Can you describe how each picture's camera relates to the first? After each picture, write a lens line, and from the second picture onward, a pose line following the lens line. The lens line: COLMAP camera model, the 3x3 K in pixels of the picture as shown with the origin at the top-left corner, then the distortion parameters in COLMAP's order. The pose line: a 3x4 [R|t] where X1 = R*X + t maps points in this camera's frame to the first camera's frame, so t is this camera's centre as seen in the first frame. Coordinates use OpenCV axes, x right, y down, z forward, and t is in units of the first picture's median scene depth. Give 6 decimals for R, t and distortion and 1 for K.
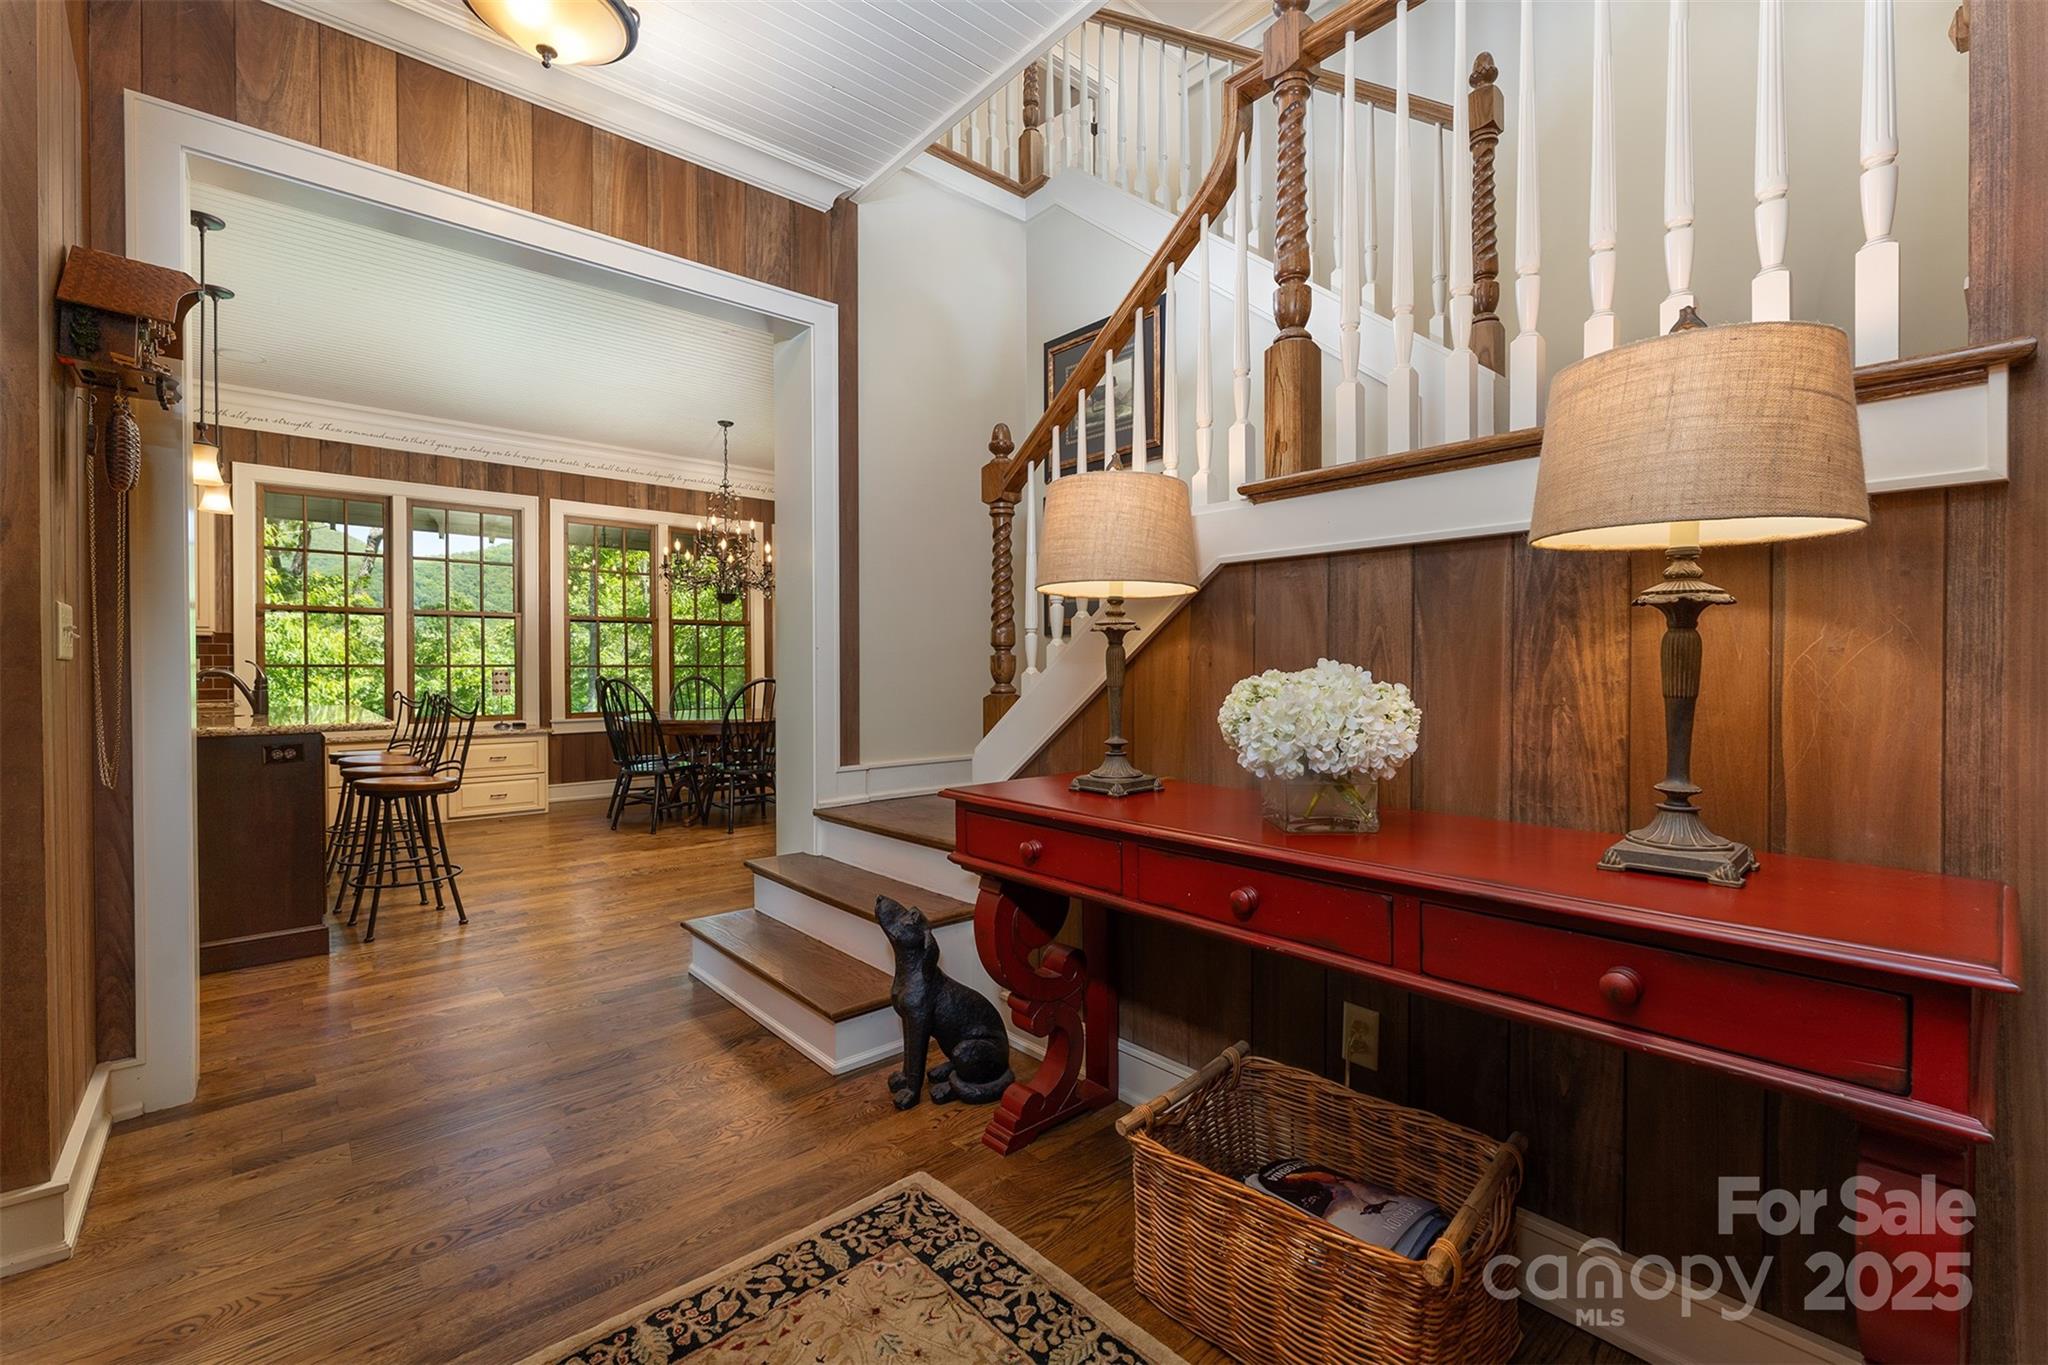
lens RADIAL K [[870.0, 0, 1024.0], [0, 870.0, 682.5], [0, 0, 1]] dist [-0.013240, 0.000387]
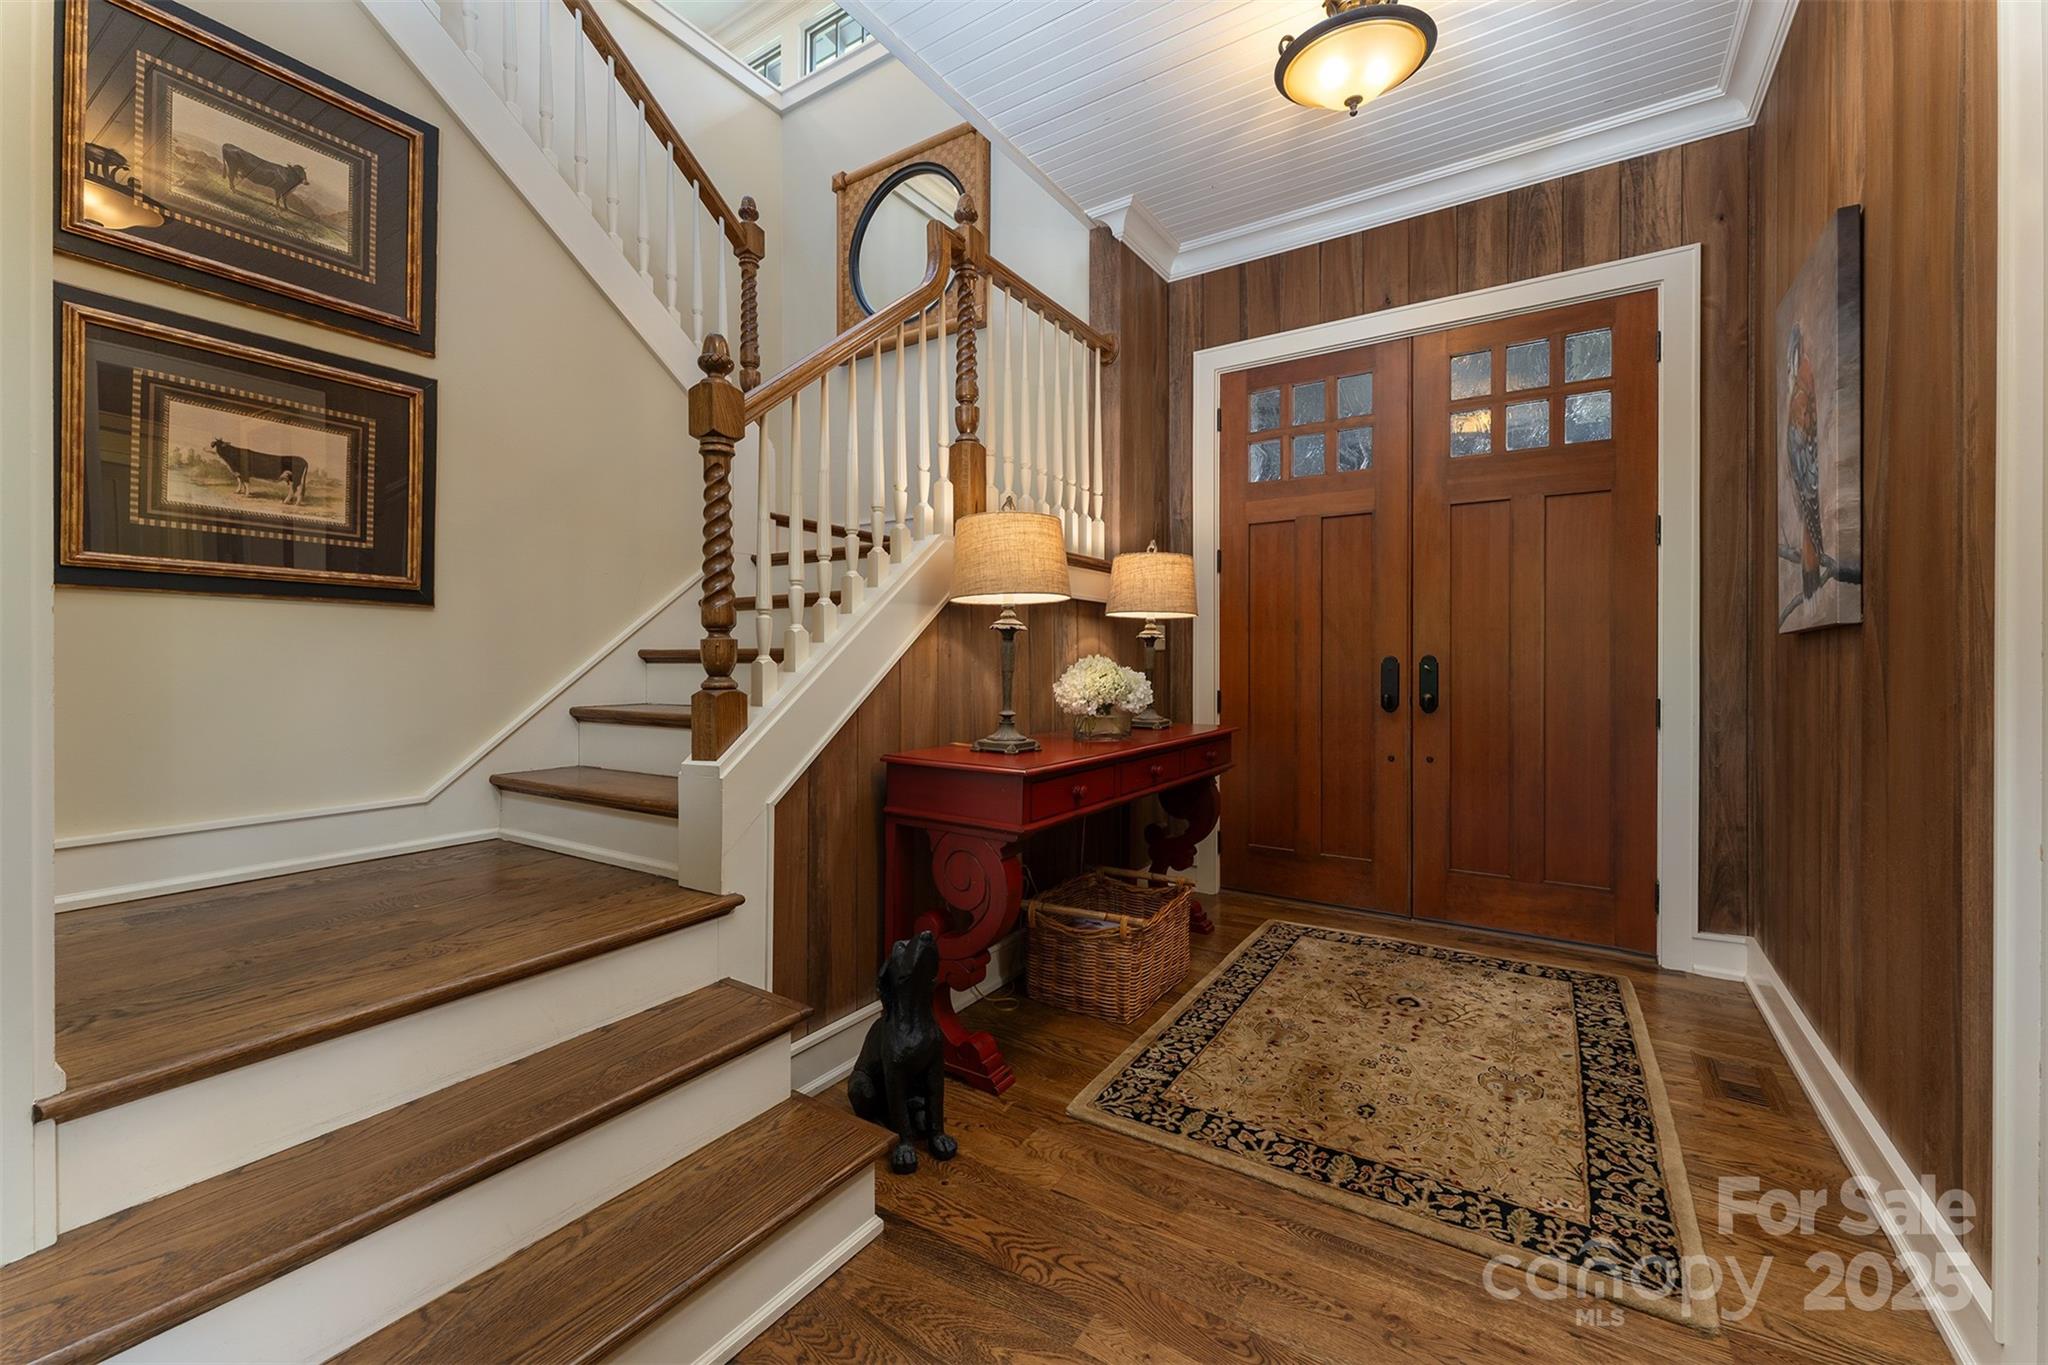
lens RADIAL K [[832.6, 0, 1015.0], [0, 832.6, 659.1], [0, 0, 1]] dist [-0.000296, 0.000207]
pose [[-0.267745, 0.001744, 0.963488, -1.362841], [0.017582, 0.999841, 0.003076, -0.022562], [-0.963329, 0.017764, -0.267733, 1.612523]]
